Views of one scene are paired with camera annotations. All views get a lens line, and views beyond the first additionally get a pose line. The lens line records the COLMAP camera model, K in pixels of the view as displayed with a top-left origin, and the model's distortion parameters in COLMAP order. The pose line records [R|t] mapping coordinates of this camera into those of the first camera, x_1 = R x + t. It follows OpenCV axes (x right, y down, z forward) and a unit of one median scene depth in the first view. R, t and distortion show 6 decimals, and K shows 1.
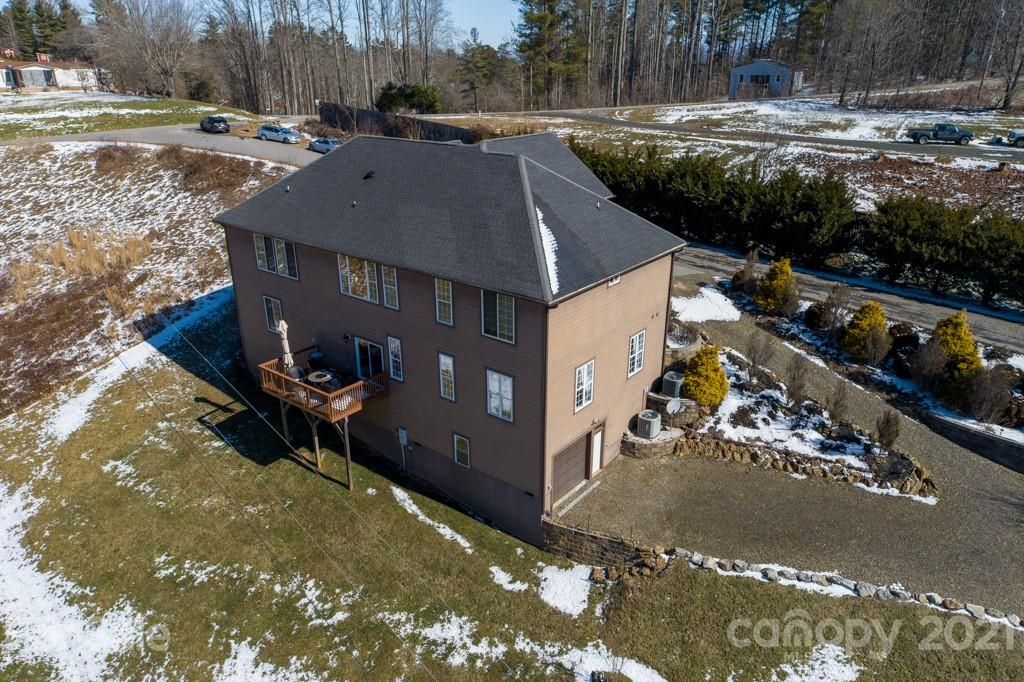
lens RADIAL K [[697.8, 0, 508.9], [0, 697.8, 340.9], [0, 0, 1]] dist [-0.004461, 0.009117]
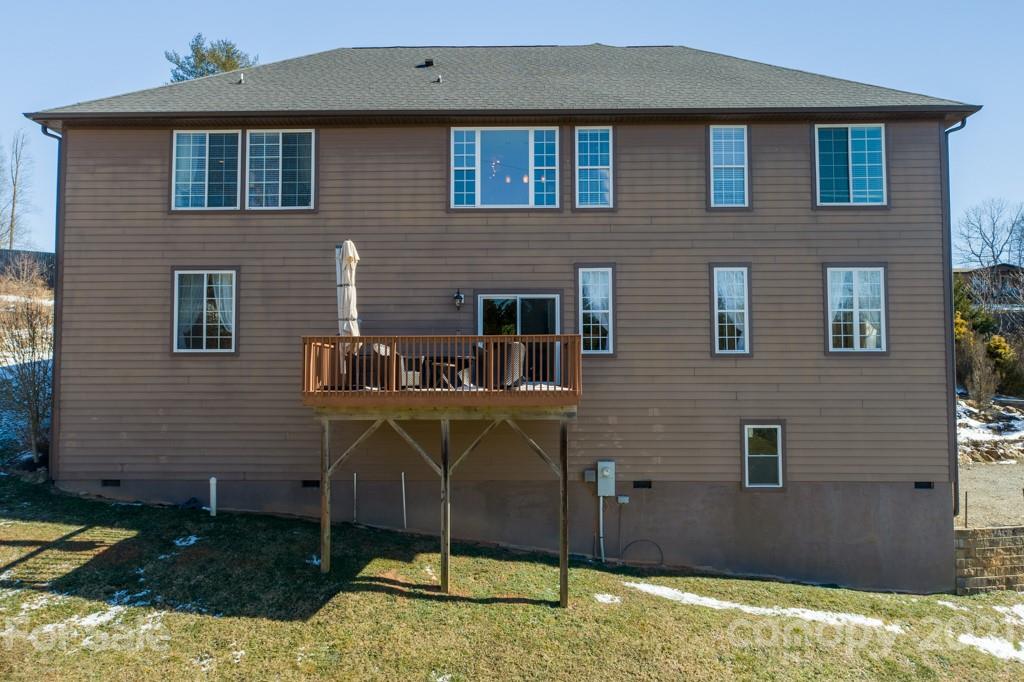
lens RADIAL K [[697.8, 0, 512.7], [0, 697.8, 339.5], [0, 0, 1]] dist [-0.004461, 0.009117]
pose [[0.798775, 0.030414, 0.600861, -0.434689], [0.227193, 0.909524, -0.348065, 0.176465], [-0.557084, 0.414537, 0.719595, 0.554895]]
